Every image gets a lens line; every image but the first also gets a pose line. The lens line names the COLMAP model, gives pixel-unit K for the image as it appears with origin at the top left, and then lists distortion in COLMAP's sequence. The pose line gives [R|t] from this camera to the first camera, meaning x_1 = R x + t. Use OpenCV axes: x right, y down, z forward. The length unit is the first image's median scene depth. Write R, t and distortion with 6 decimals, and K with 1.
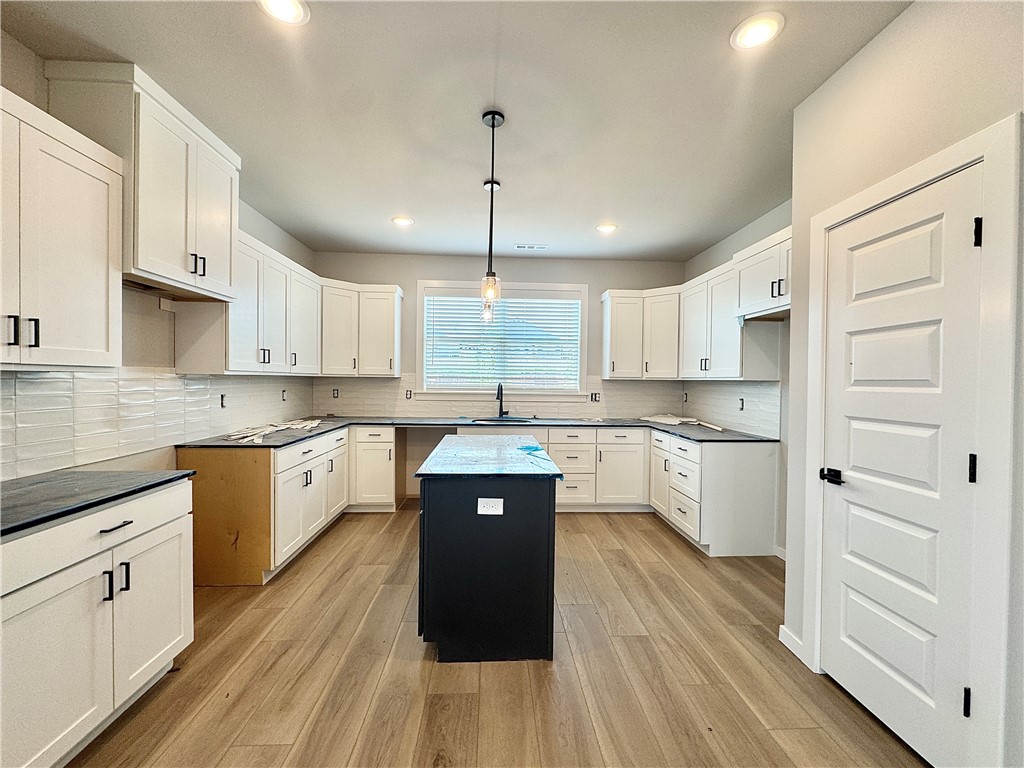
lens RADIAL K [[417.9, 0, 510.9], [0, 417.9, 385.5], [0, 0, 1]] dist [-0.002441, -0.000149]
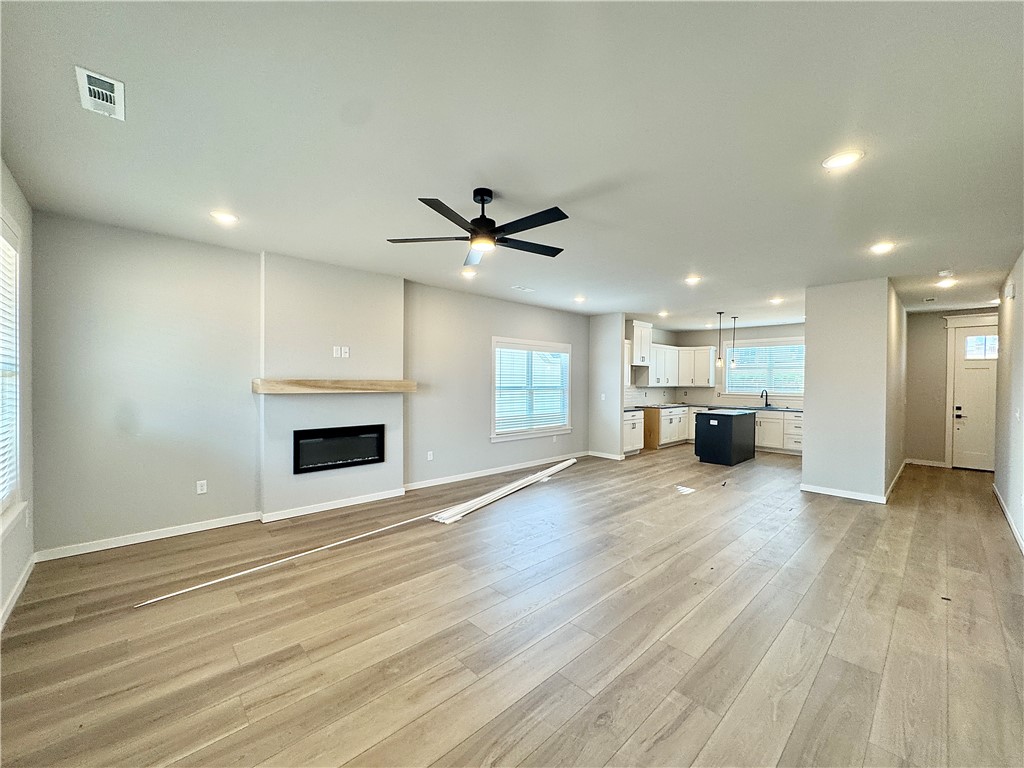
lens RADIAL K [[408.4, 0, 511.4], [0, 408.4, 385.3], [0, 0, 1]] dist [-0.004155, 0.000358]
pose [[0.649141, 0.001461, -0.760667, 0.879036], [-0.010914, 0.999913, -0.007392, -0.000090], [0.760590, 0.013100, 0.649101, -1.564549]]
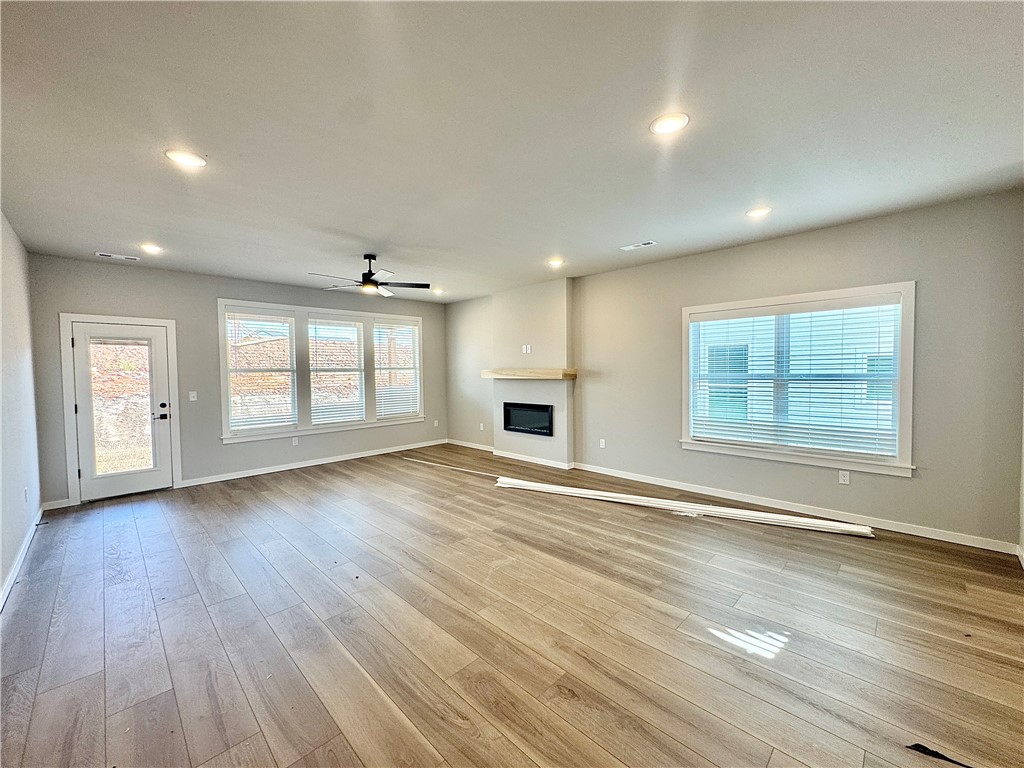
lens RADIAL K [[408.4, 0, 511.4], [0, 408.4, 385.3], [0, 0, 1]] dist [-0.004155, 0.000358]
pose [[-0.737218, 0.024868, -0.675197, 0.795187], [-0.004359, 0.999127, 0.041558, -0.024956], [0.675641, 0.033580, -0.736466, 0.153284]]
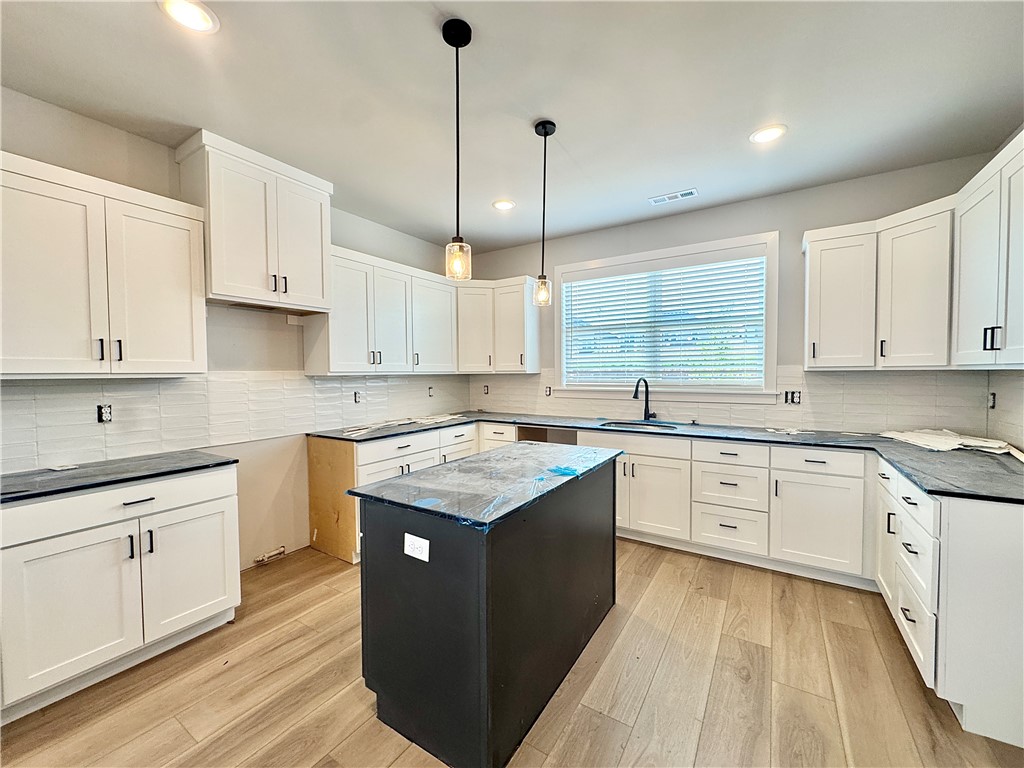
lens RADIAL K [[408.4, 0, 511.4], [0, 408.4, 385.3], [0, 0, 1]] dist [-0.004155, 0.000358]
pose [[0.814392, -0.001195, -0.580314, 0.291328], [0.010595, 0.999862, 0.012810, -0.006273], [0.580218, -0.016581, 0.814292, 0.281024]]
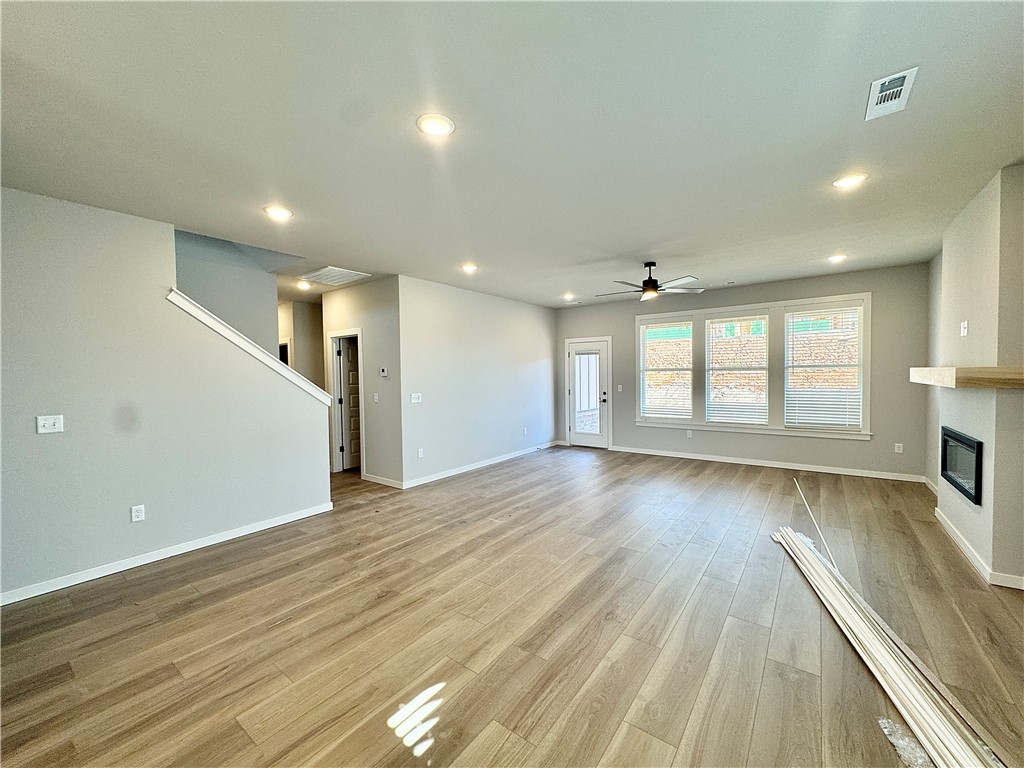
lens RADIAL K [[408.4, 0, 511.4], [0, 408.4, 385.3], [0, 0, 1]] dist [-0.004155, 0.000358]
pose [[-0.769320, -0.016355, 0.638654, -0.270096], [0.016964, 0.998797, 0.046012, -0.040280], [-0.638638, 0.046232, -0.768117, 0.251366]]
